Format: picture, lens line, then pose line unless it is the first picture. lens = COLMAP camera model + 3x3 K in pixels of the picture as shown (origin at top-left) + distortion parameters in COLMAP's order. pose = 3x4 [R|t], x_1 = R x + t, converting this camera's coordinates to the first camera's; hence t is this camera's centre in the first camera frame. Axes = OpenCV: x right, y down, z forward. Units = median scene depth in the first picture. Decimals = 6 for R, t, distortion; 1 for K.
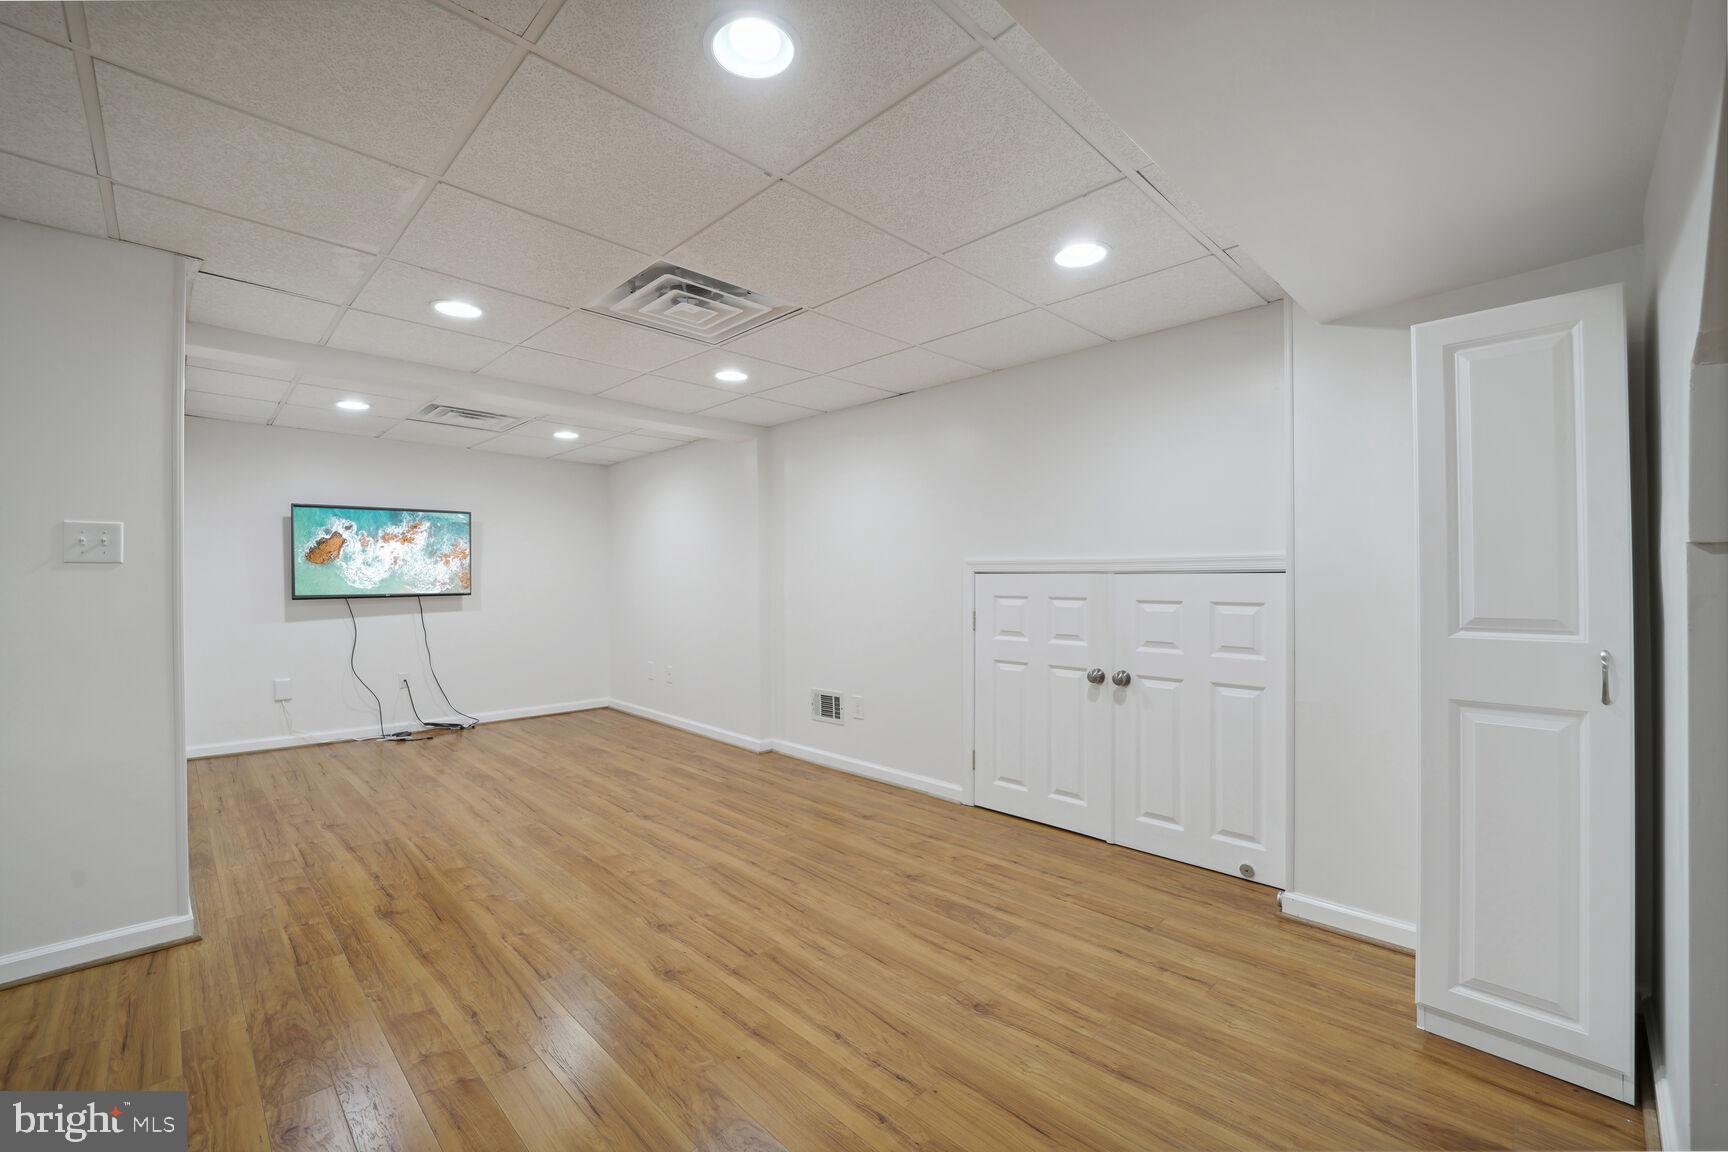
lens RADIAL K [[701.4, 0, 857.5], [0, 701.4, 579.9], [0, 0, 1]] dist [-0.003921, -0.001145]
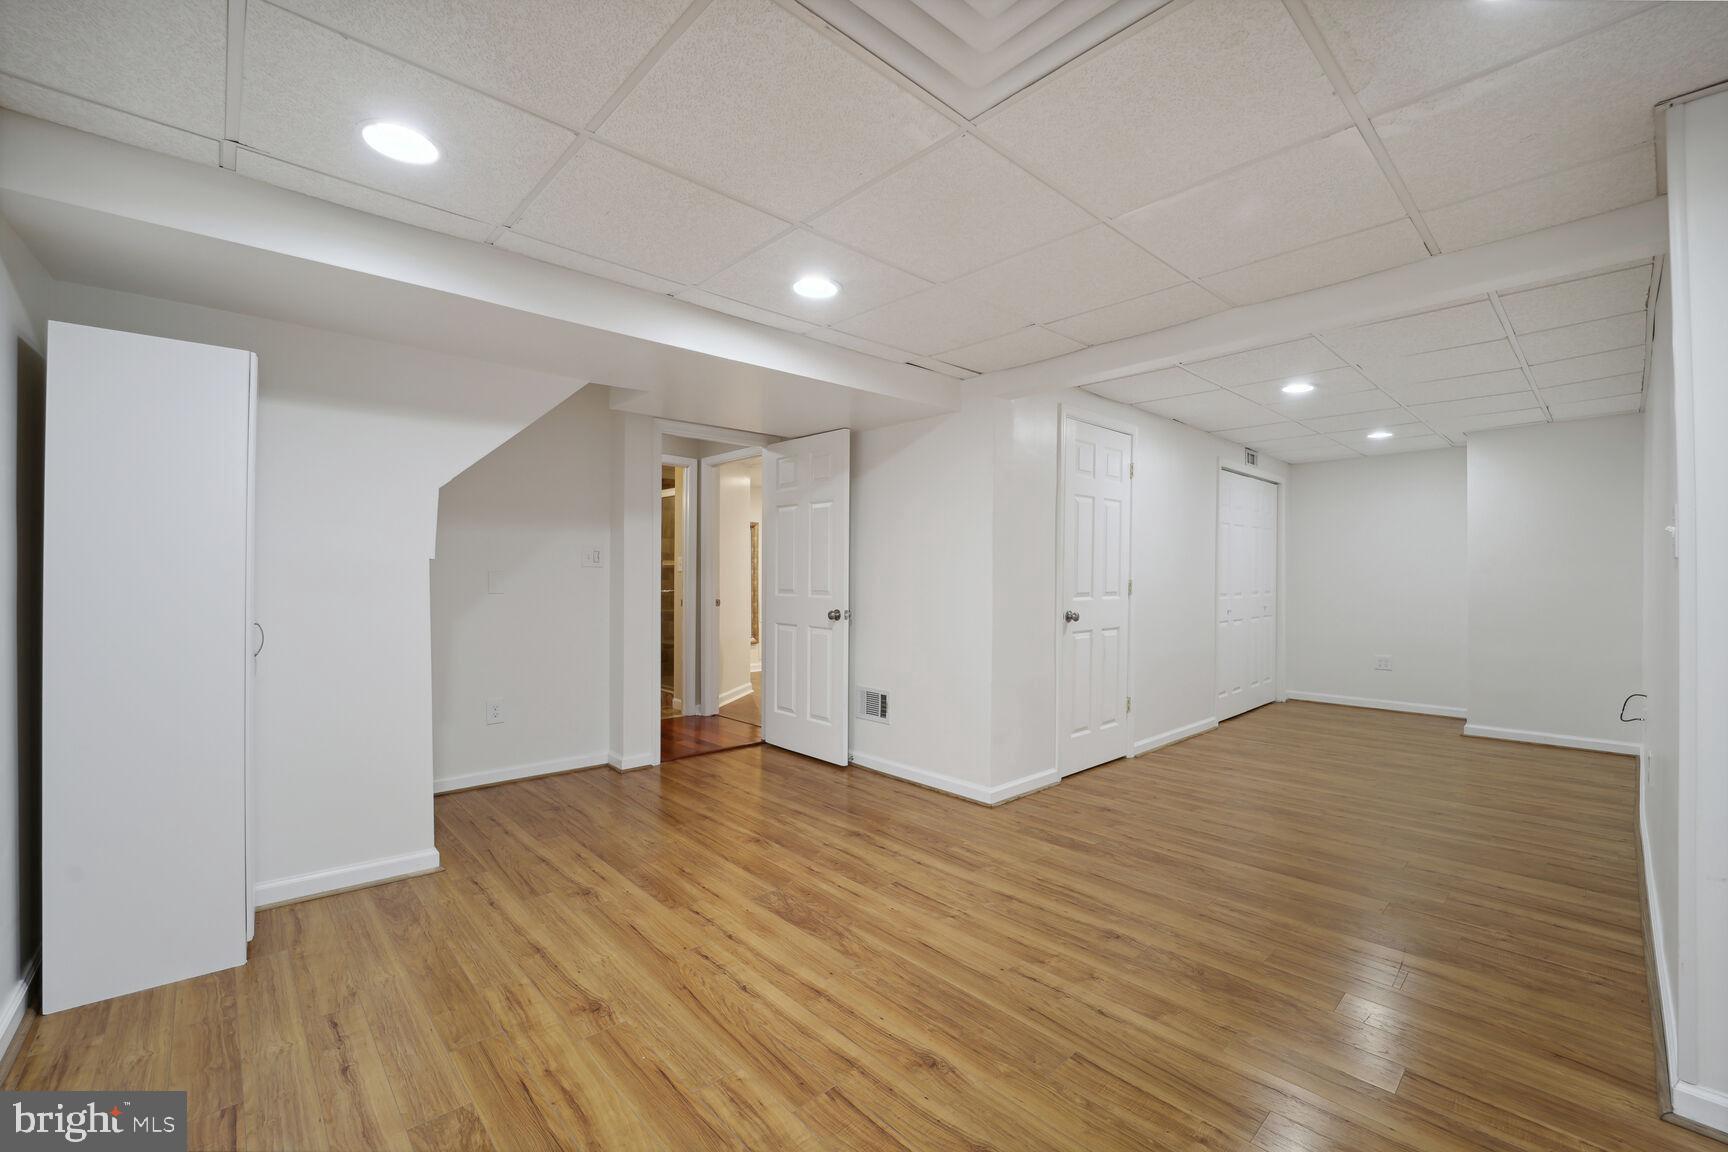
lens RADIAL K [[701.4, 0, 866.7], [0, 701.4, 573.7], [0, 0, 1]] dist [-0.003921, -0.001145]
pose [[-0.999637, -0.000382, 0.026946, -0.233991], [-0.000462, 0.999996, -0.002956, -0.001070], [-0.026945, -0.002968, -0.999633, 1.959022]]
